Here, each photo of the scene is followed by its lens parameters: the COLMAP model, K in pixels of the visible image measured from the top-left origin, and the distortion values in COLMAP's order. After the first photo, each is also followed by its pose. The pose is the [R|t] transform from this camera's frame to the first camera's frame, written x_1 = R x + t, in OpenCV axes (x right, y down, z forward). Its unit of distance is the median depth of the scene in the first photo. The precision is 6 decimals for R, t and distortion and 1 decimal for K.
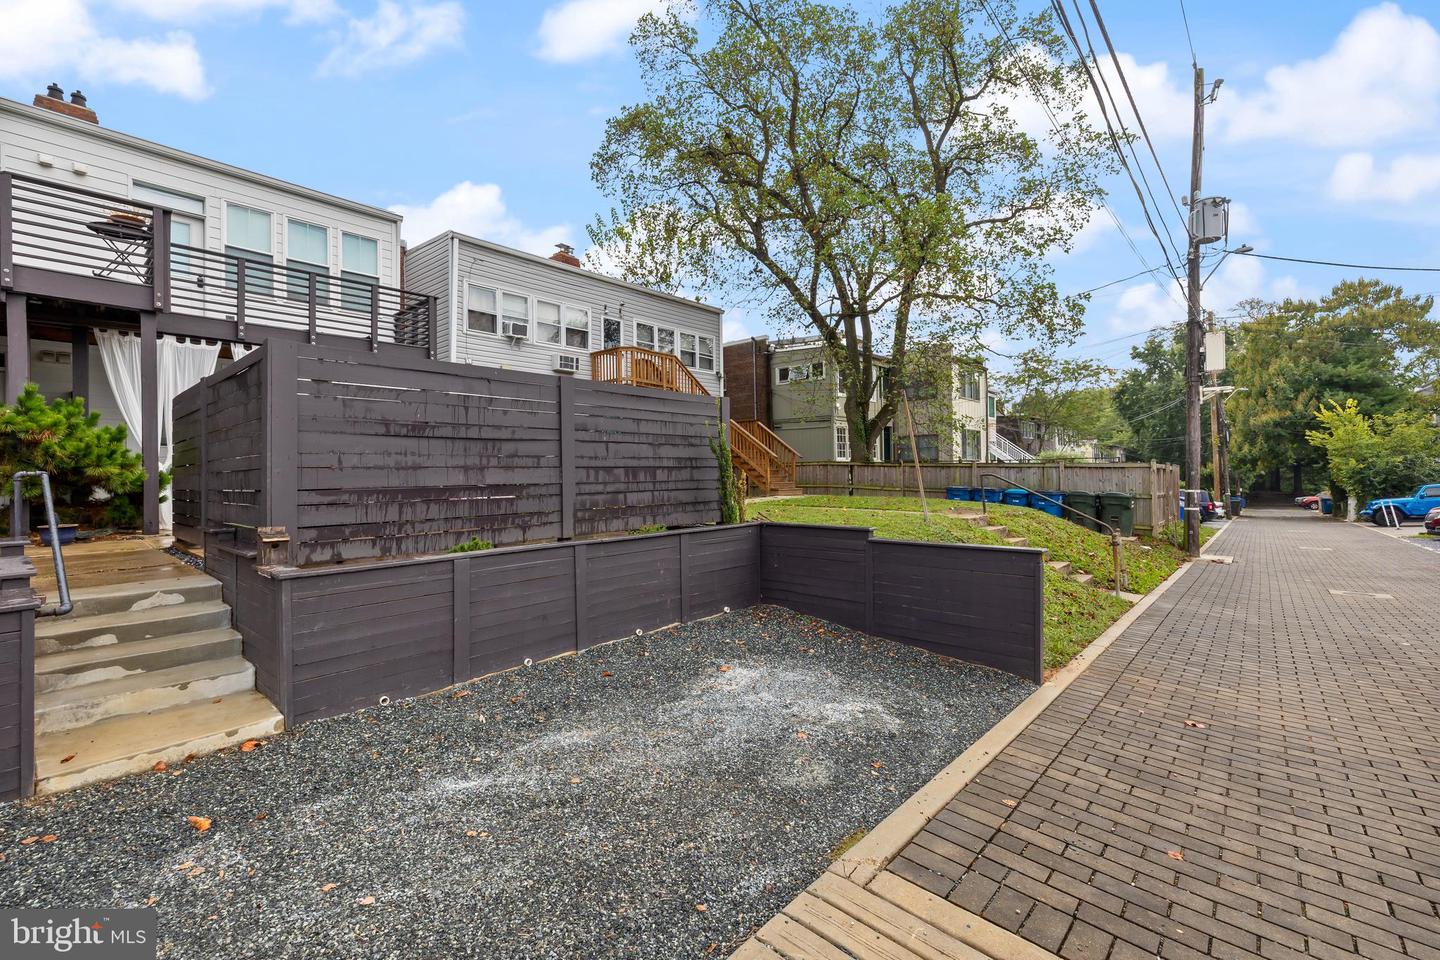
lens RADIAL K [[606.8, 0, 722.0], [0, 606.8, 472.0], [0, 0, 1]] dist [0.001902, 0.000725]
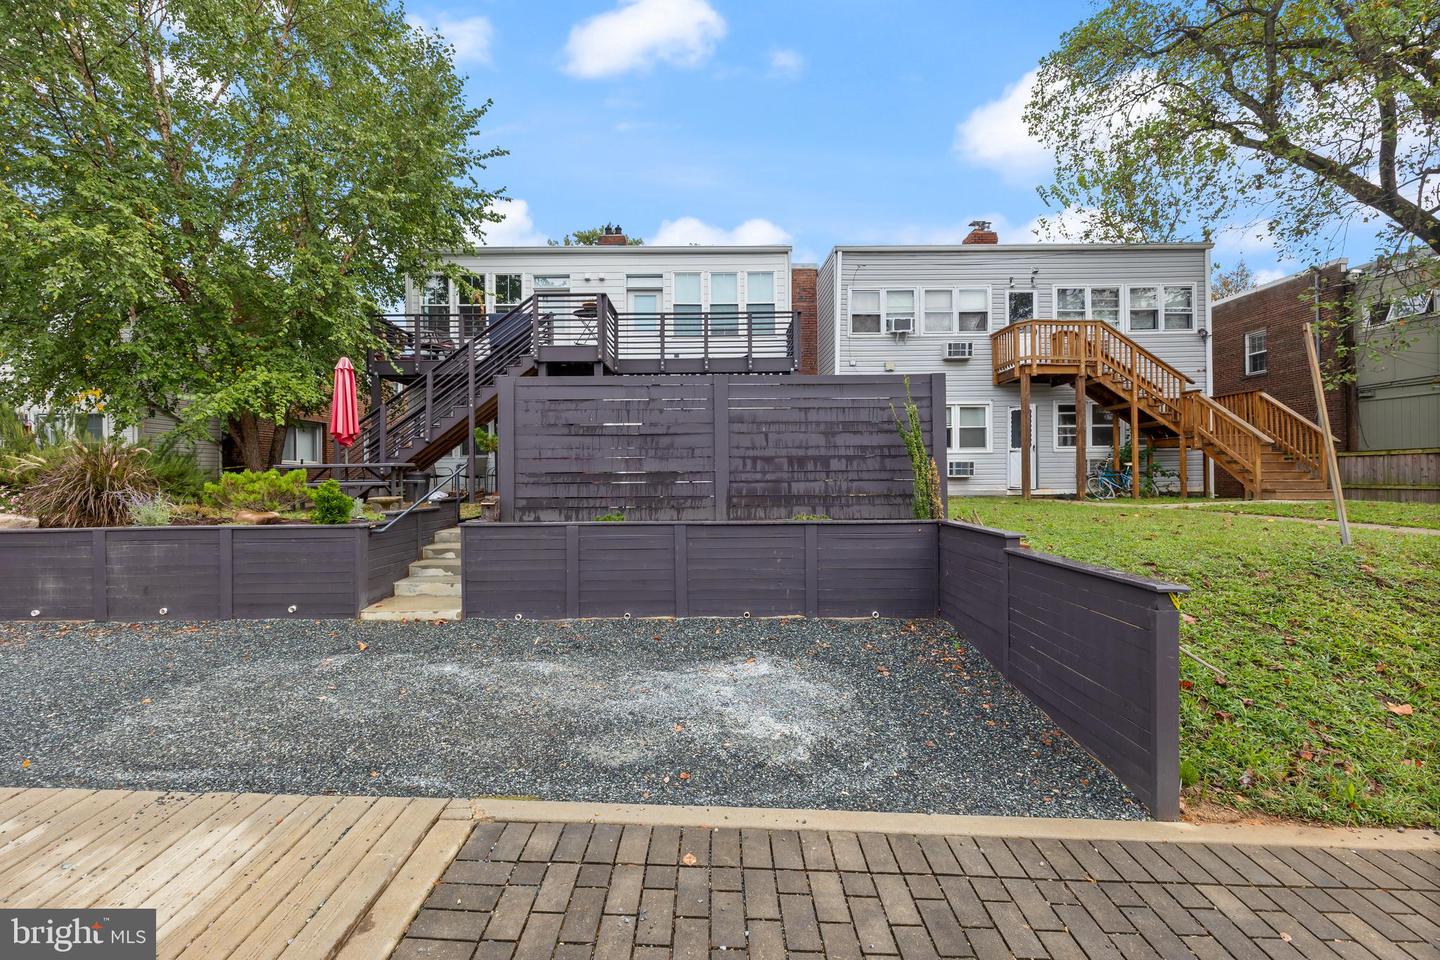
lens RADIAL K [[608.1, 0, 720.0], [0, 608.1, 480.0], [0, 0, 1]] dist [0.001258, 0.000131]
pose [[0.666766, 0.012227, -0.745167, 0.547560], [0.001028, 0.999849, 0.017327, 0.014230], [0.745267, -0.012319, 0.666653, 0.250083]]
